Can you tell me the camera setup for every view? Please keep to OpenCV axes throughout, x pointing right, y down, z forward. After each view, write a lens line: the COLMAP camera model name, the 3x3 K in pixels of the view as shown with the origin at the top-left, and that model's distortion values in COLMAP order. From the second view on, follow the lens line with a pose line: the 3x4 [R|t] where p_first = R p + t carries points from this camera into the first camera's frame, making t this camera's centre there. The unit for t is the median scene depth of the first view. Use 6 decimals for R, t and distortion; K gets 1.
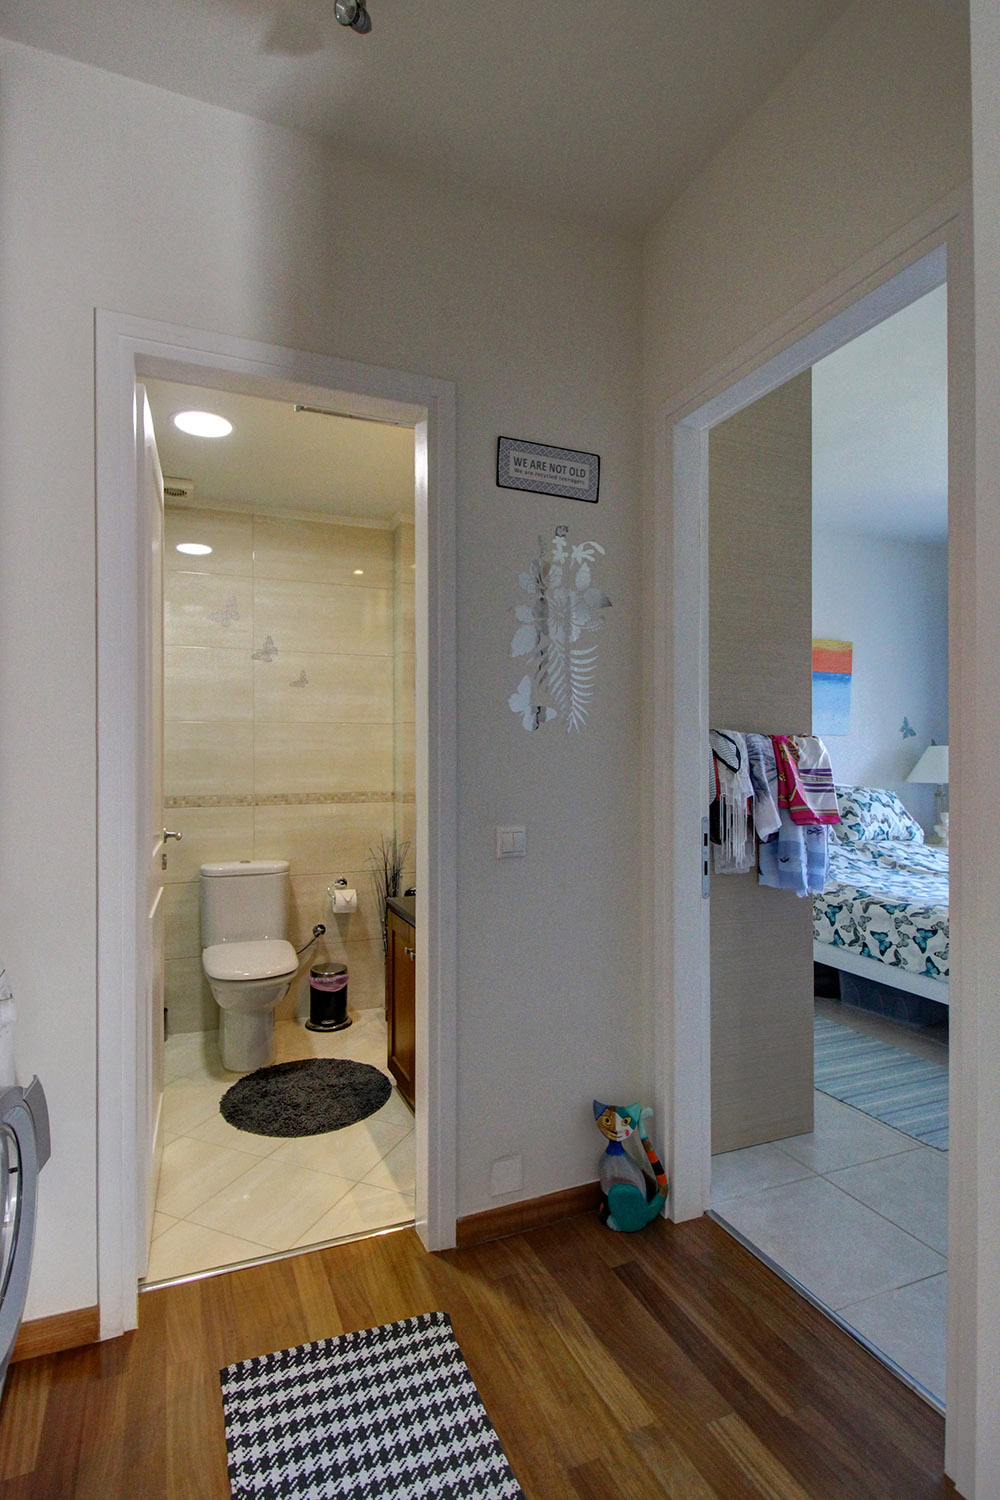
lens RADIAL K [[763.7, 0, 500.0], [0, 763.7, 750.0], [0, 0, 1]] dist [0.000243, -0.000077]
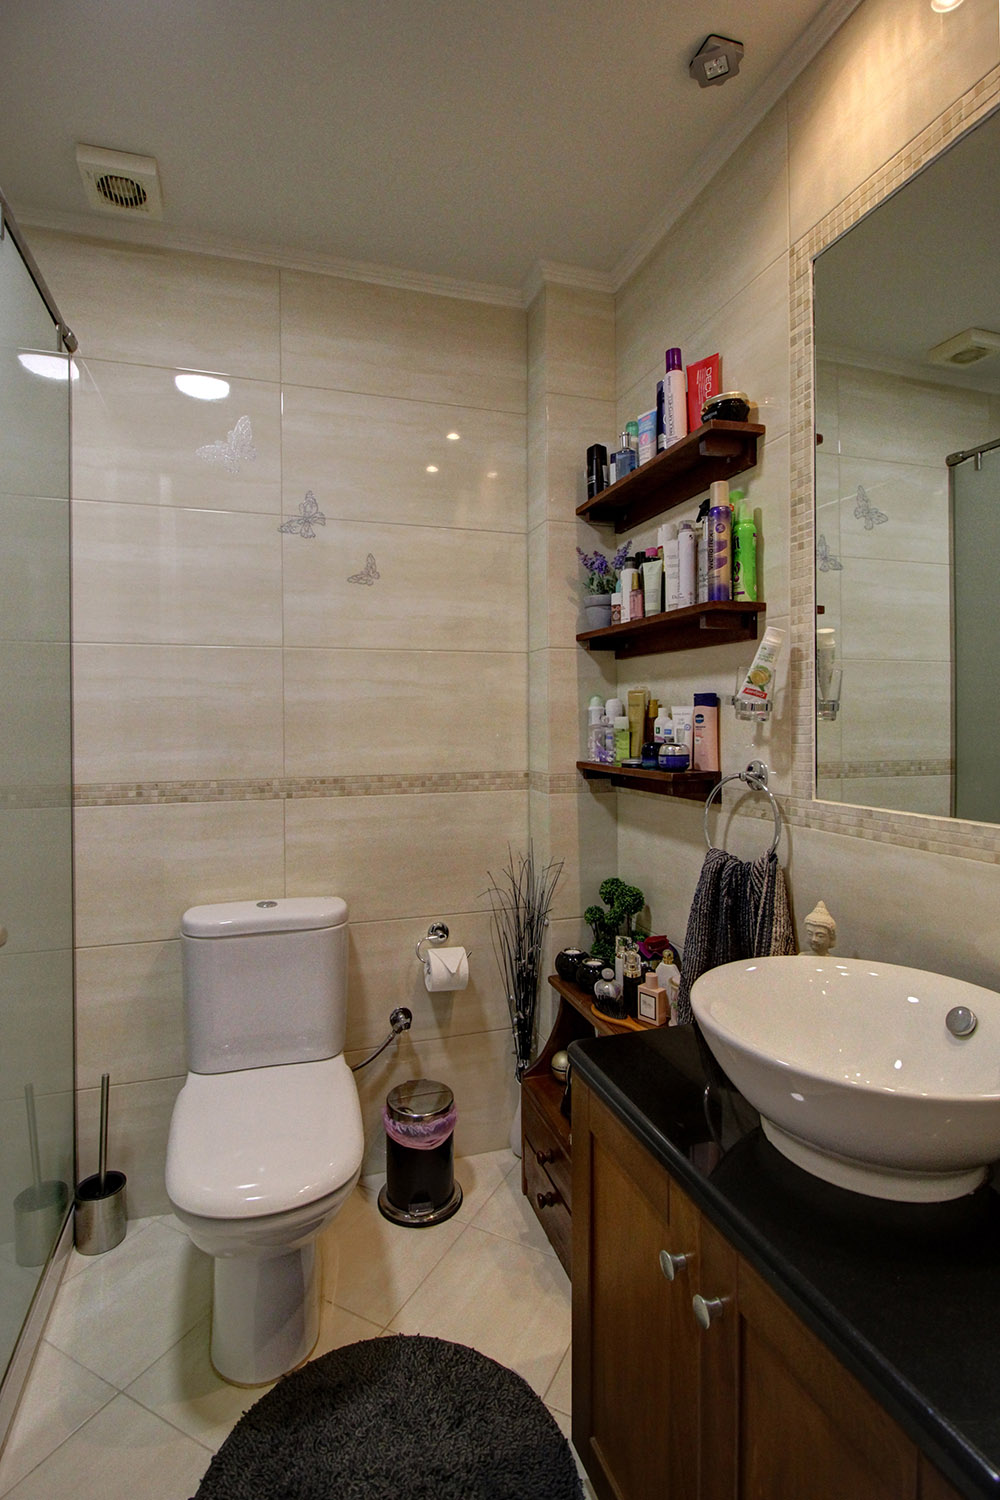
lens RADIAL K [[715.3, 0, 498.0], [0, 715.3, 716.5], [0, 0, 1]] dist [-0.014187, -0.000271]
pose [[0.996884, -0.000917, -0.078877, -0.125961], [0.001969, 0.999910, 0.013255, 0.007135], [0.078858, -0.013369, 0.996796, 0.492693]]
